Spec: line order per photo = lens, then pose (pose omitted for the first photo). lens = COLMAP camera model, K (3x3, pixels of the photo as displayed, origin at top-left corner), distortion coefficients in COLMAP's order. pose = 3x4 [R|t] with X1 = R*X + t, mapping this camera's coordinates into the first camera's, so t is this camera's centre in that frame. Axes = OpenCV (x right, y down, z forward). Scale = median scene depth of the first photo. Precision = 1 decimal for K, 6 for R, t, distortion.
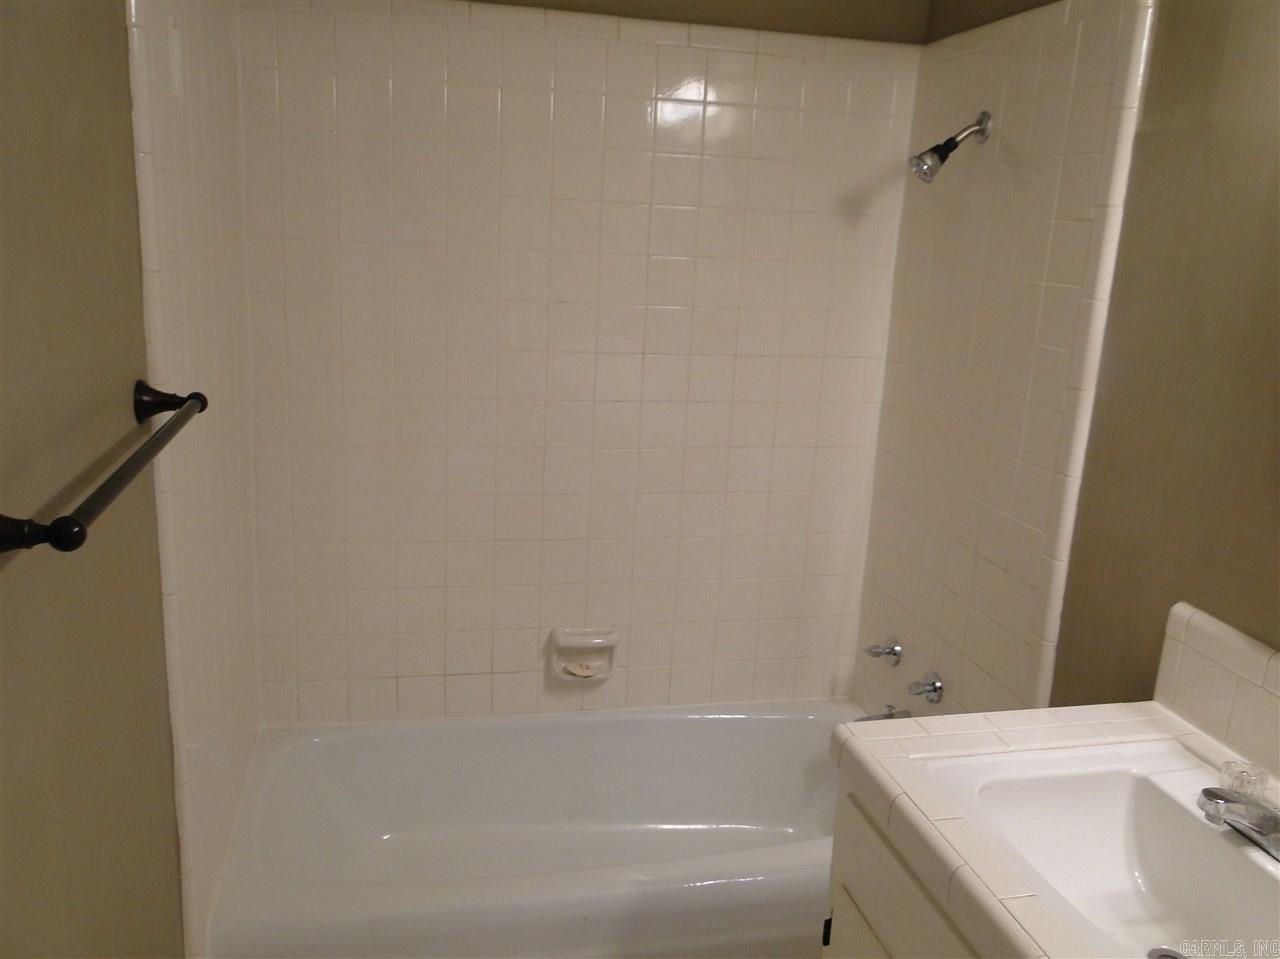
lens RADIAL K [[1052.1, 0, 640.0], [0, 1052.1, 479.5], [0, 0, 1]] dist [-0.003081, 0.007666]
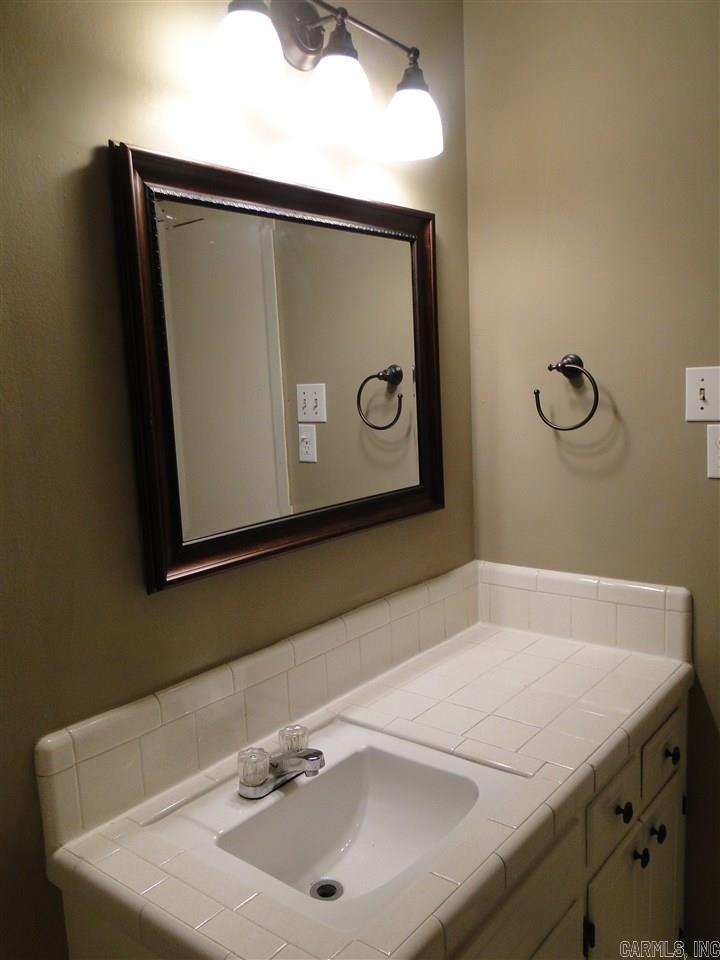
lens RADIAL K [[789.0, 0, 360.0], [0, 789.0, 480.0], [0, 0, 1]] dist [-0.003081, 0.007666]
pose [[-0.617068, -0.113739, 0.778646, -0.221601], [0.207109, 0.931138, 0.300145, -0.292109], [-0.759166, 0.346475, -0.551019, 1.245239]]
